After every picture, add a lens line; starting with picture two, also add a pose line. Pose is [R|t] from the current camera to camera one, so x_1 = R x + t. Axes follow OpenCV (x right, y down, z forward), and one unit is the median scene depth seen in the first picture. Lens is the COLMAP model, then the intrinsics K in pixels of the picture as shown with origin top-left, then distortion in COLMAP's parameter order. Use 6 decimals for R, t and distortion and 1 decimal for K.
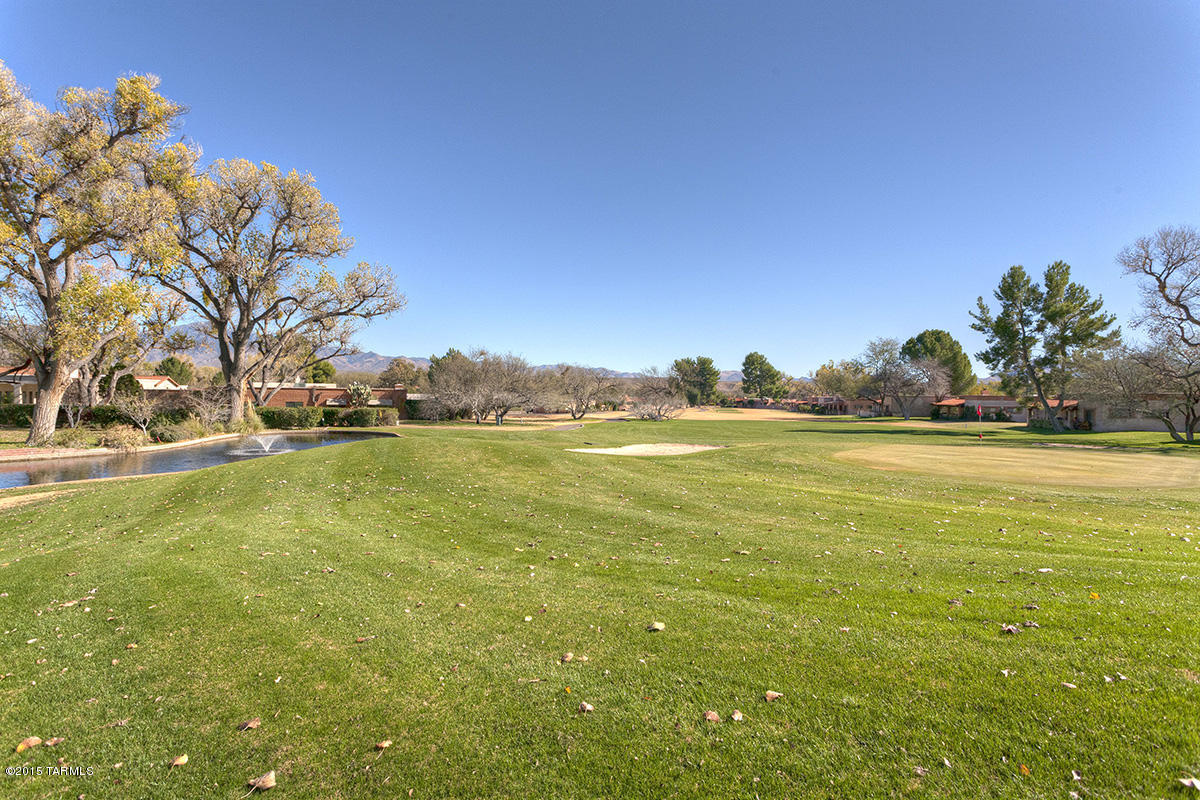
lens RADIAL K [[603.9, 0, 600.0], [0, 603.9, 400.0], [0, 0, 1]] dist [-0.004579, -0.000013]
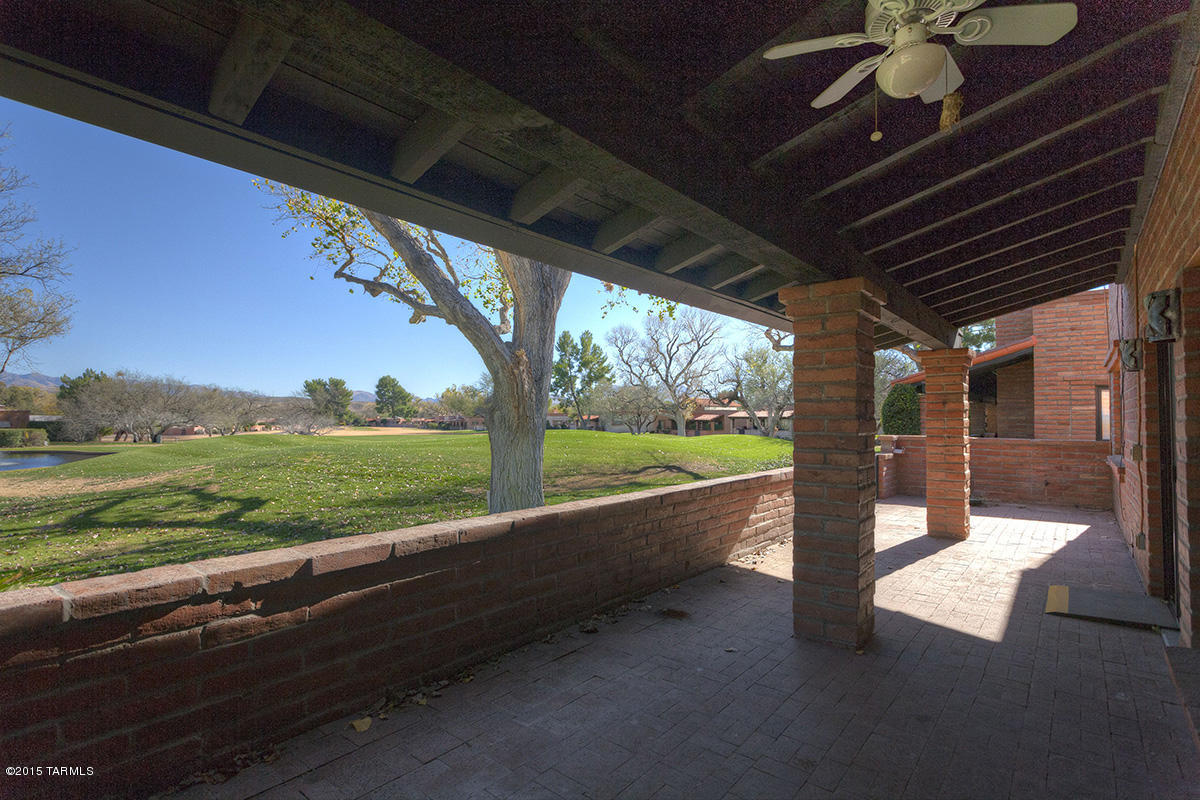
lens RADIAL K [[603.9, 0, 600.0], [0, 603.9, 400.0], [0, 0, 1]] dist [-0.004579, -0.000013]
pose [[0.824291, 0.005259, 0.566142, -0.139751], [0.013725, 0.999477, -0.029267, 0.007833], [-0.566000, 0.031895, 0.823788, -0.369330]]
